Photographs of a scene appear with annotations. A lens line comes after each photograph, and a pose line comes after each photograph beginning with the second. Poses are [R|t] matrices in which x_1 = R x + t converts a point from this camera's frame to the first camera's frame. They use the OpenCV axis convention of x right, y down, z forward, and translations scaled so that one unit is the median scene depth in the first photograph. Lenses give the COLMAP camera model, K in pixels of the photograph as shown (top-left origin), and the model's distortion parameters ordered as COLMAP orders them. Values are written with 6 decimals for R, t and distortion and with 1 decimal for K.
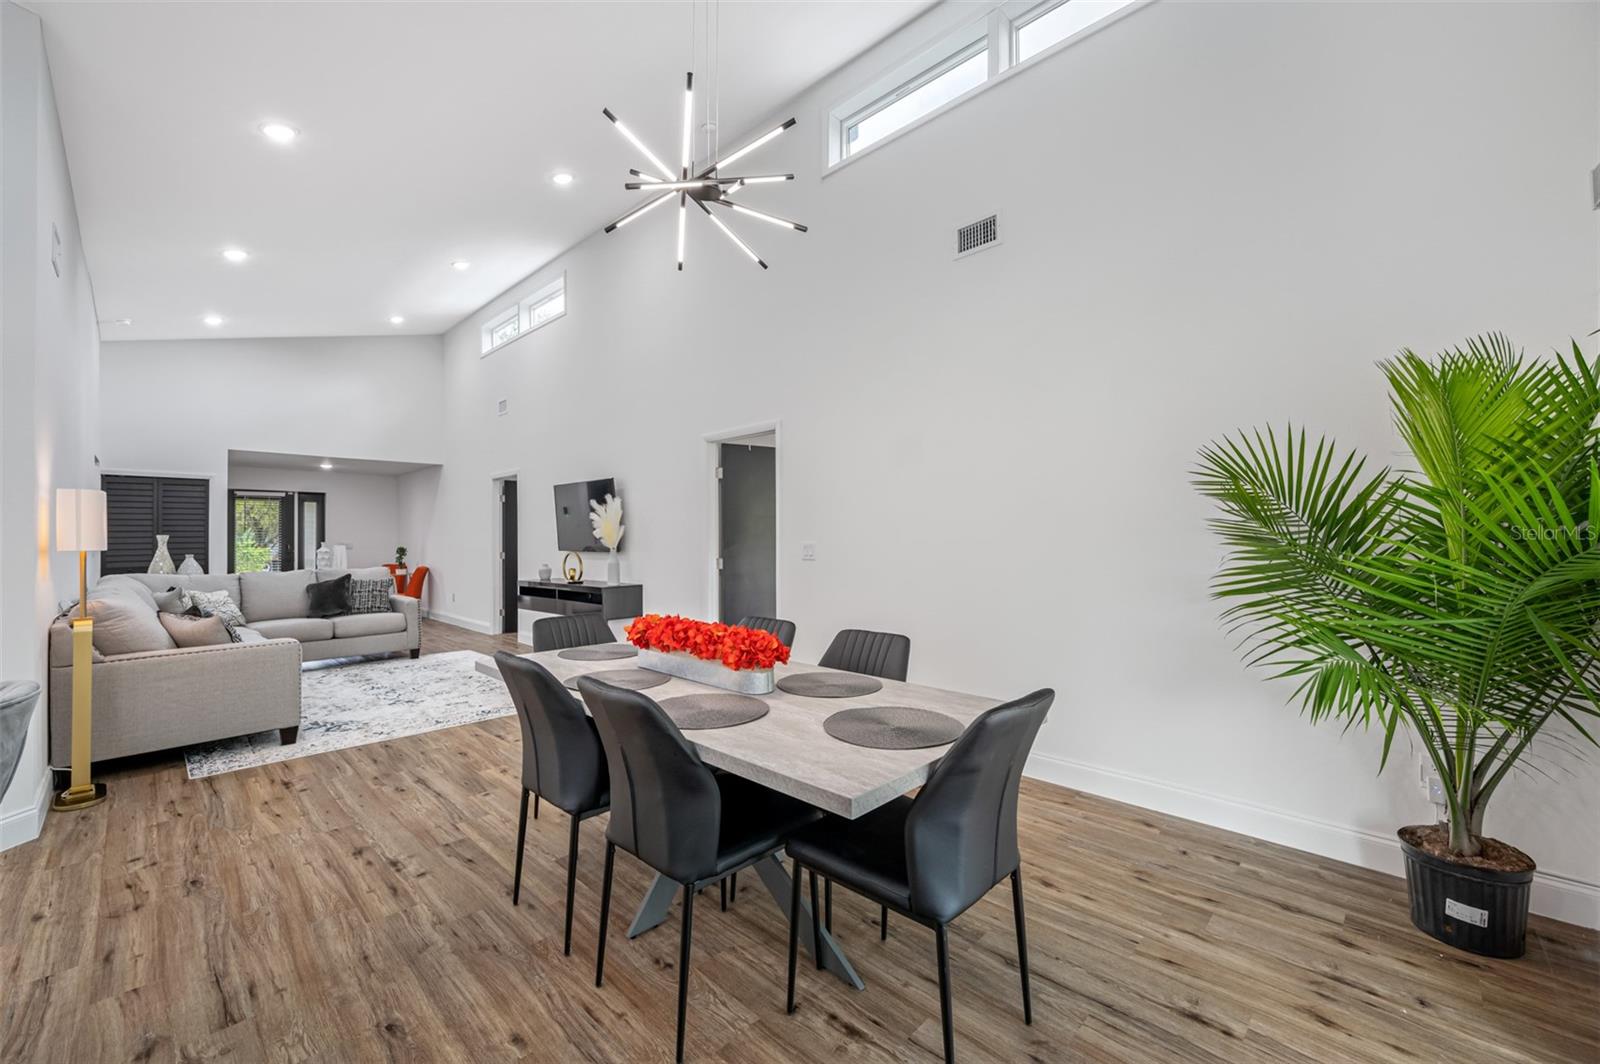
lens RADIAL K [[639.9, 0, 805.3], [0, 639.9, 537.1], [0, 0, 1]] dist [0.001556, 0.000435]
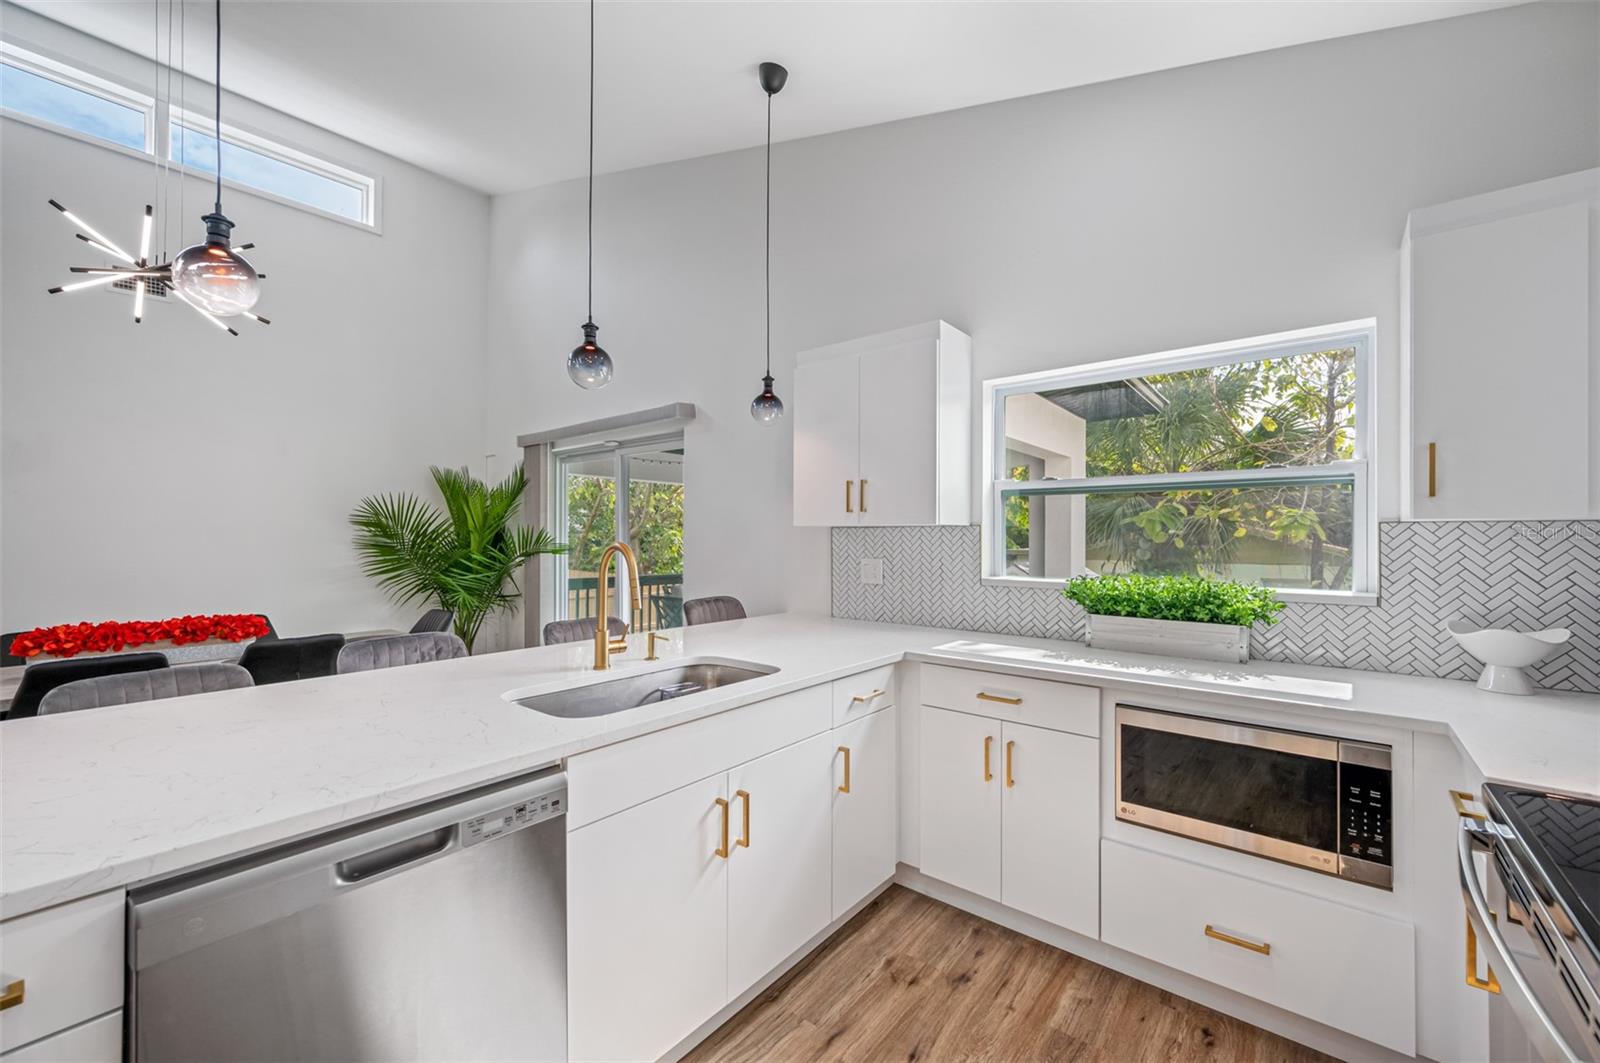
lens RADIAL K [[639.9, 0, 805.3], [0, 639.9, 536.6], [0, 0, 1]] dist [0.001556, 0.000435]
pose [[-0.082286, 0.001874, 0.996607, -1.333351], [-0.001167, 0.999997, -0.001976, -0.023144], [-0.996608, -0.001326, -0.082284, -0.134289]]
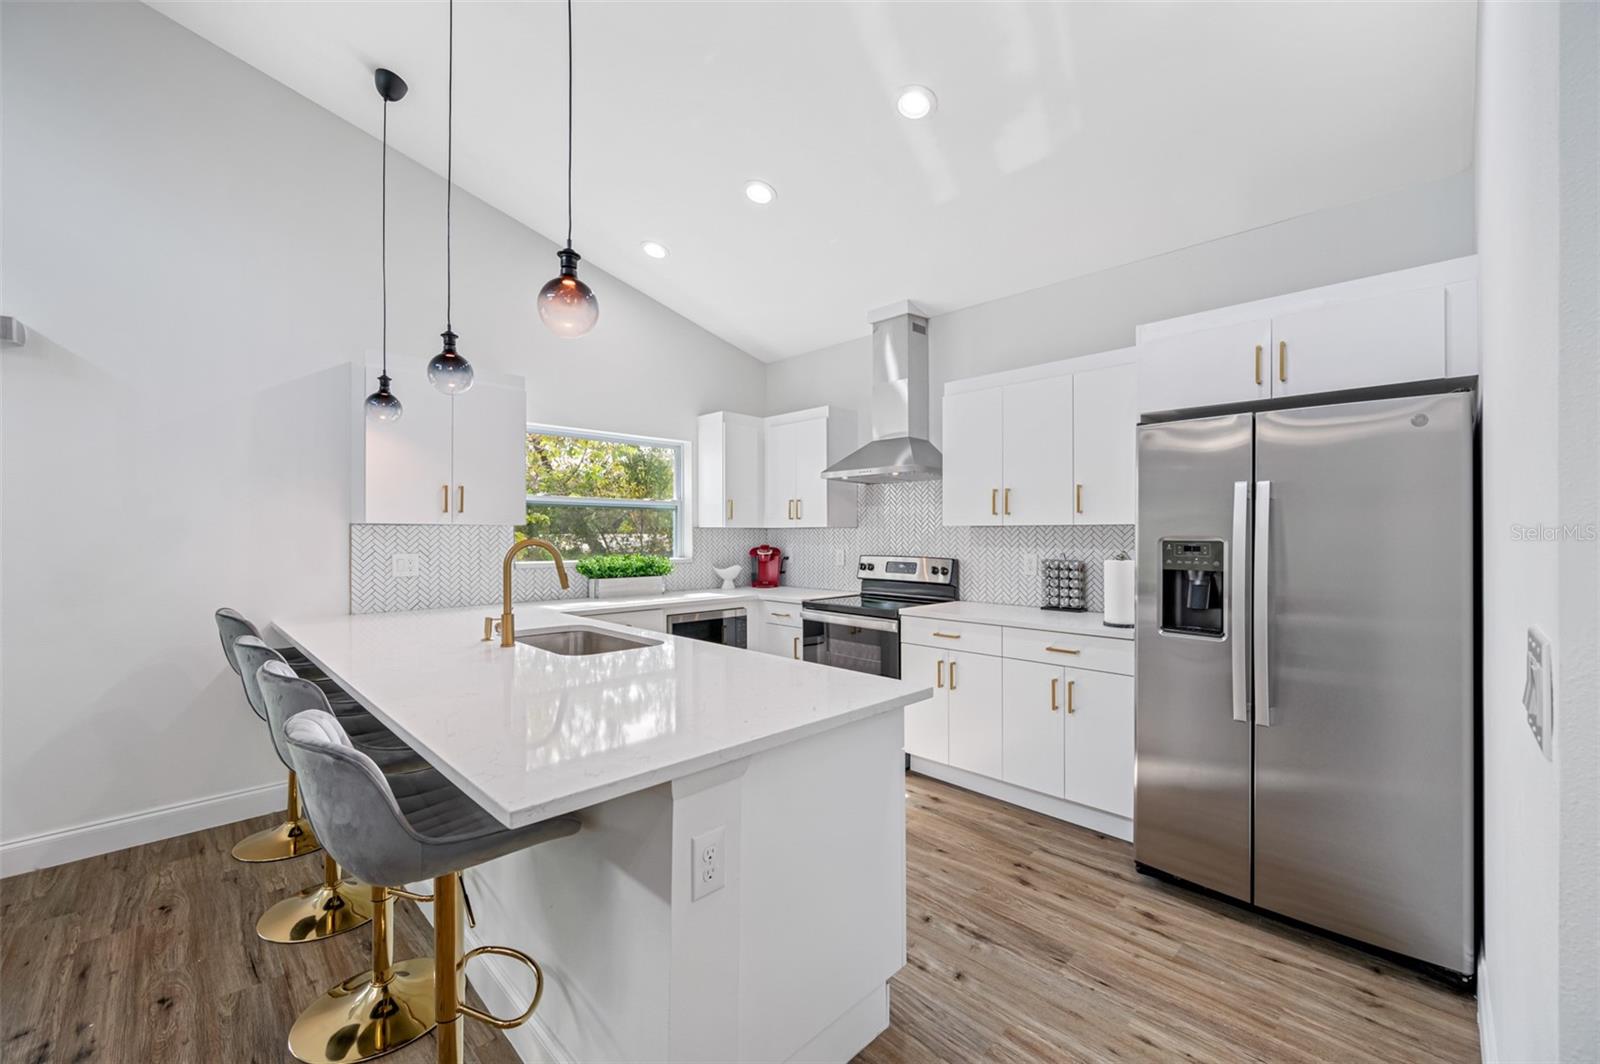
lens RADIAL K [[638.1, 0, 800.0], [0, 638.1, 532.0], [0, 0, 1]] dist [0.002751, 0.000057]
pose [[-0.999595, 0.000843, 0.028461, -0.979288], [0.000752, 0.999995, -0.003222, -0.023591], [-0.028464, -0.003200, -0.999590, 0.953428]]
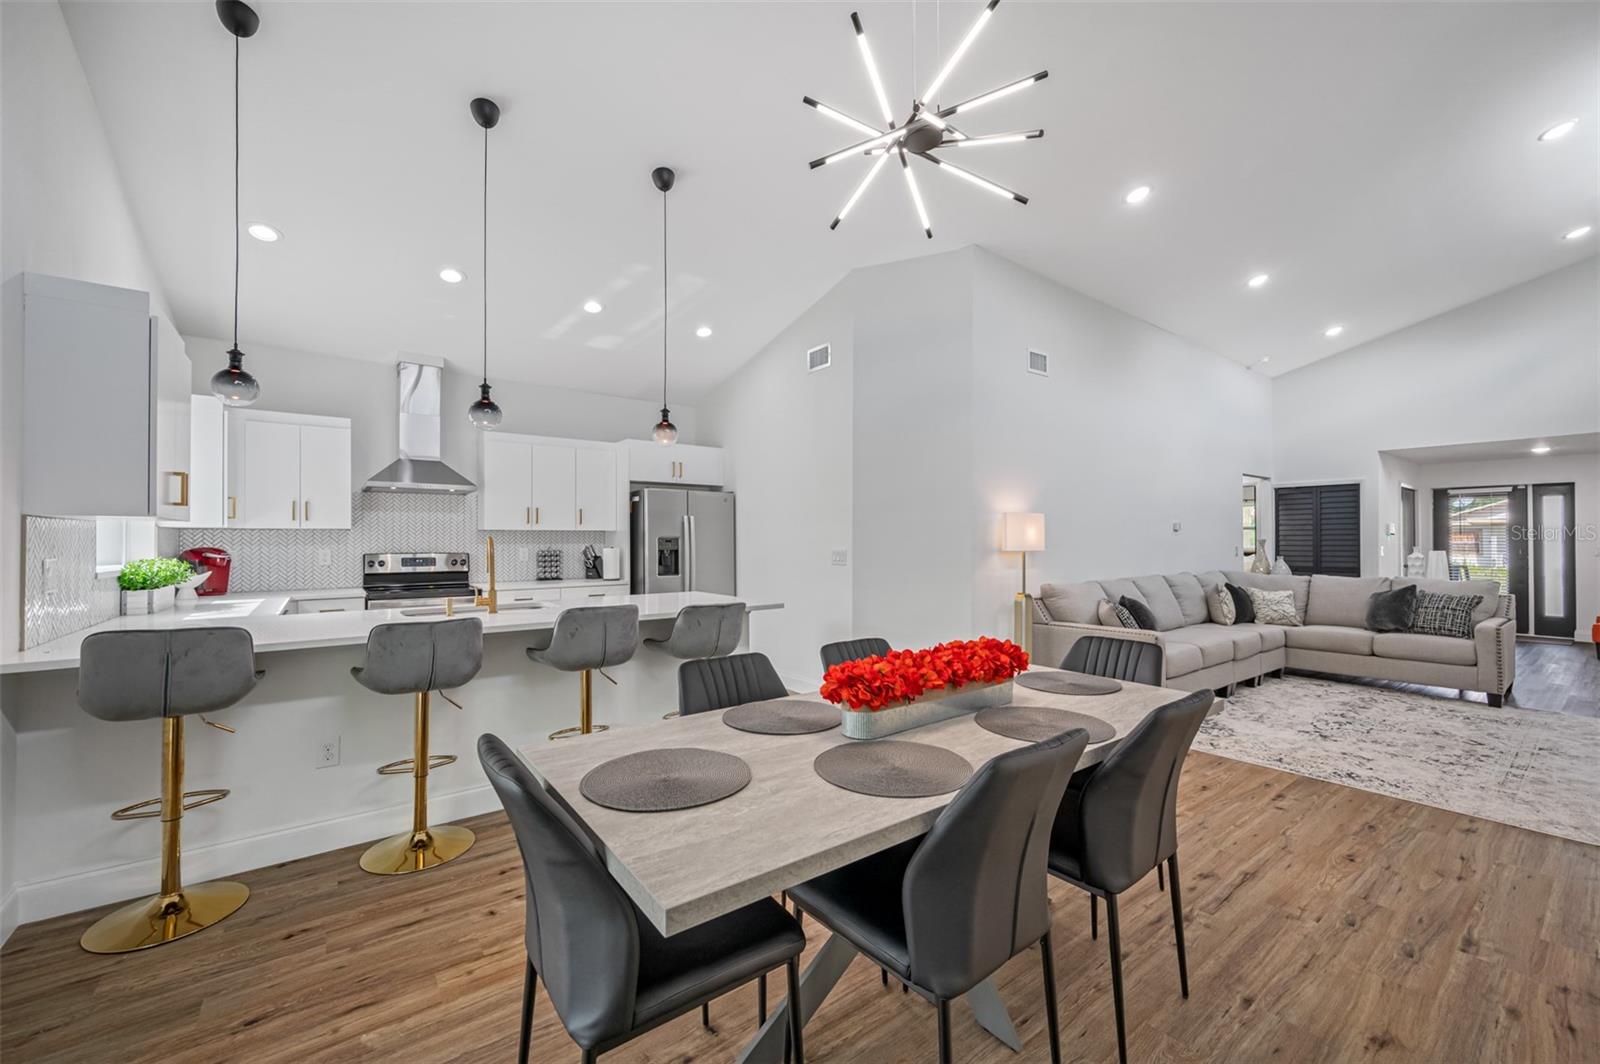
lens RADIAL K [[633.7, 0, 800.0], [0, 633.7, 536.9], [0, 0, 1]] dist [0.000146, -0.000005]
pose [[-0.166299, -0.002323, -0.986073, 0.612497], [0.001616, 0.999995, -0.002629, -0.011001], [0.986074, -0.002030, -0.166294, 0.863853]]
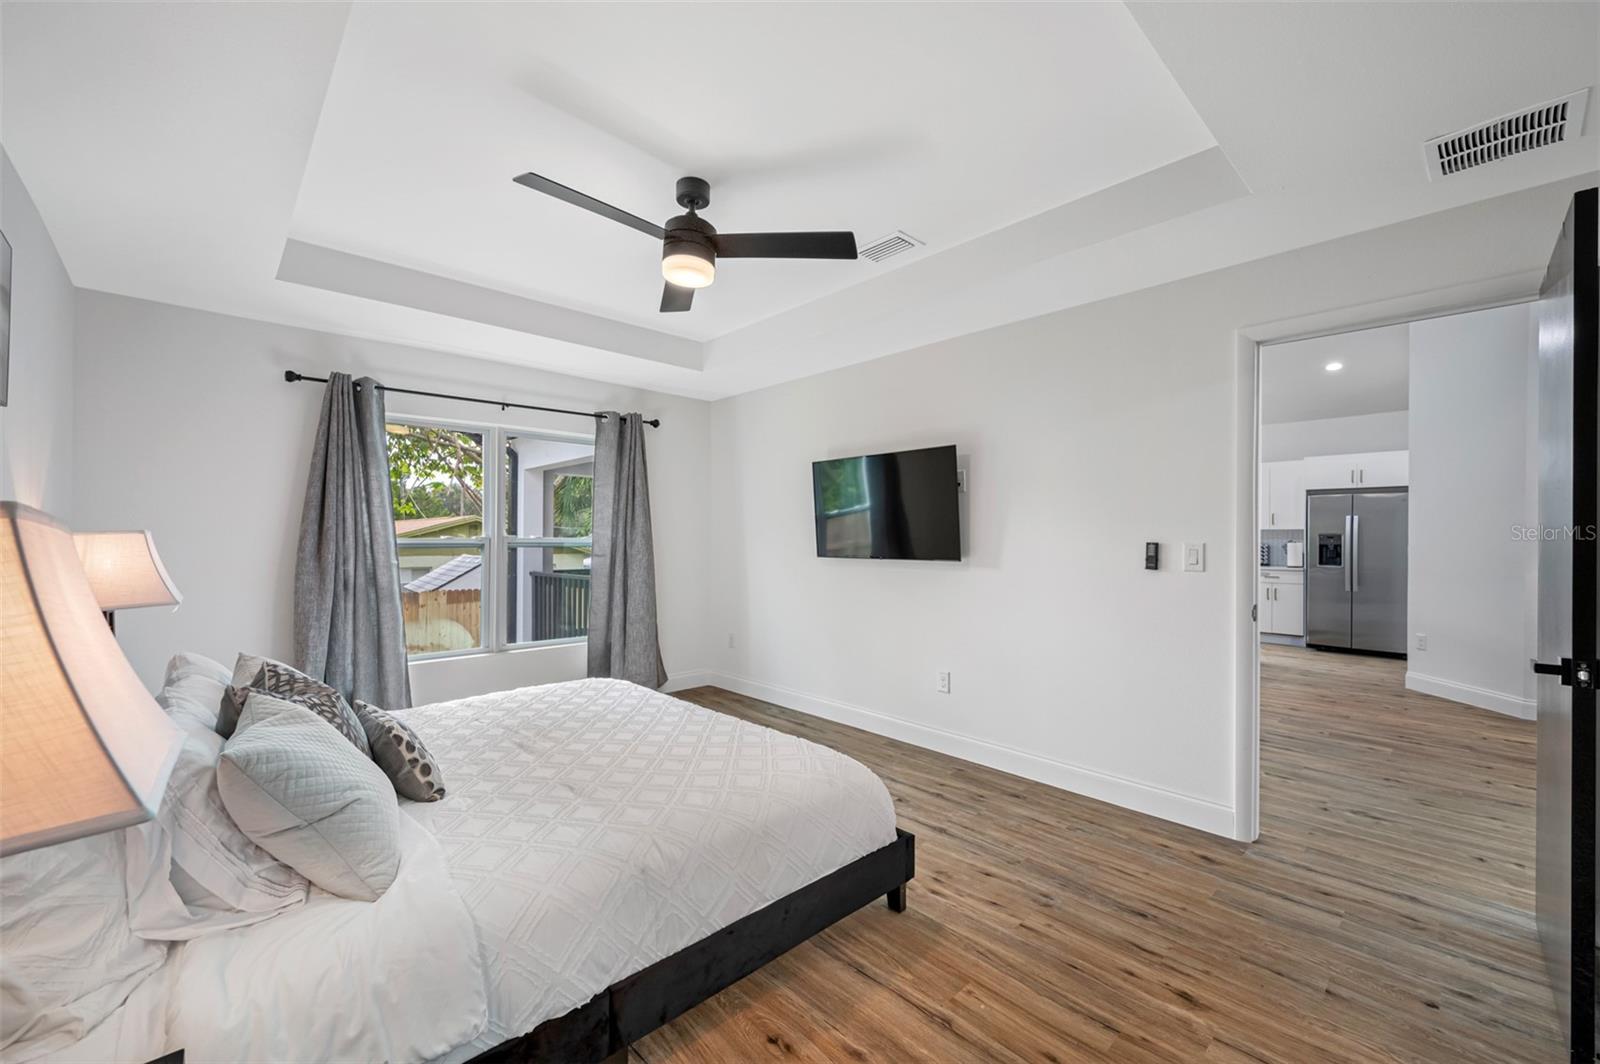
lens RADIAL K [[643.1, 0, 799.9], [0, 643.1, 534.1], [0, 0, 1]] dist [0.002806, 0.000007]
pose [[-0.998504, -0.003422, 0.054564, 0.616280], [-0.003630, 0.999987, -0.003708, 0.002271], [-0.054550, -0.003900, -0.998503, 2.923311]]
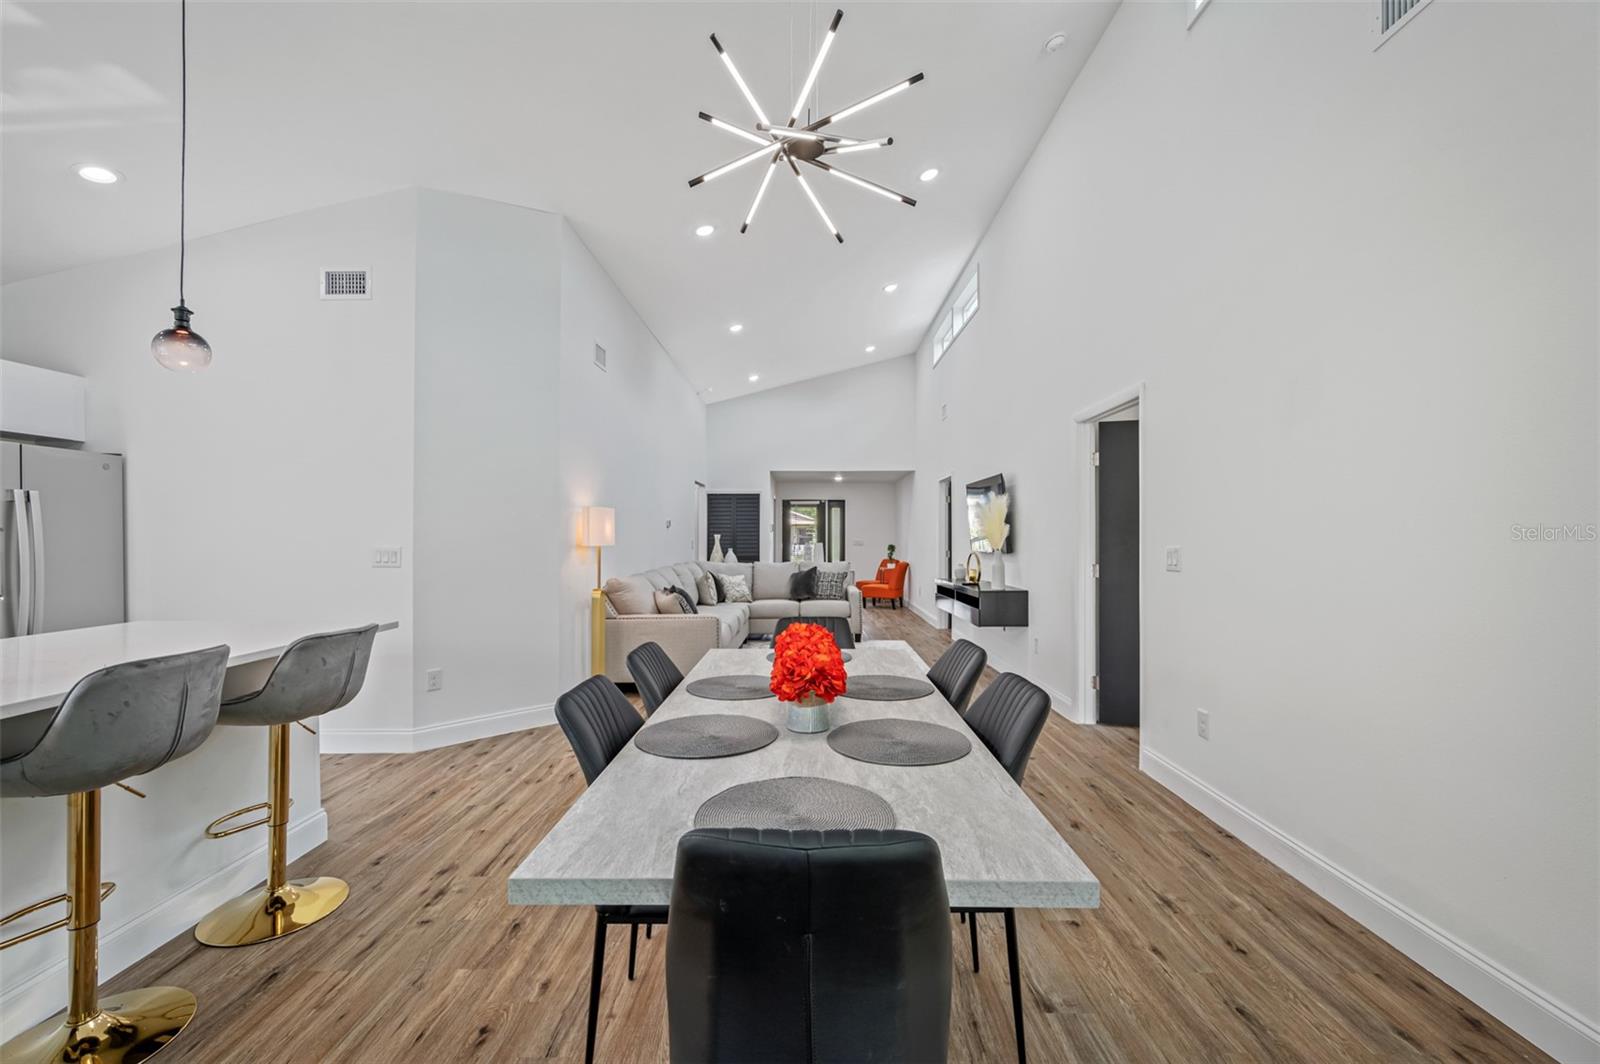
lens RADIAL K [[648.2, 0, 805.5], [0, 648.2, 536.8], [0, 0, 1]] dist [0.001597, -0.008511]
pose [[0.687555, 0.004146, -0.726121, 0.432731], [-0.002359, 0.999991, 0.003476, -0.007947], [0.726129, -0.000677, 0.687559, 0.343130]]
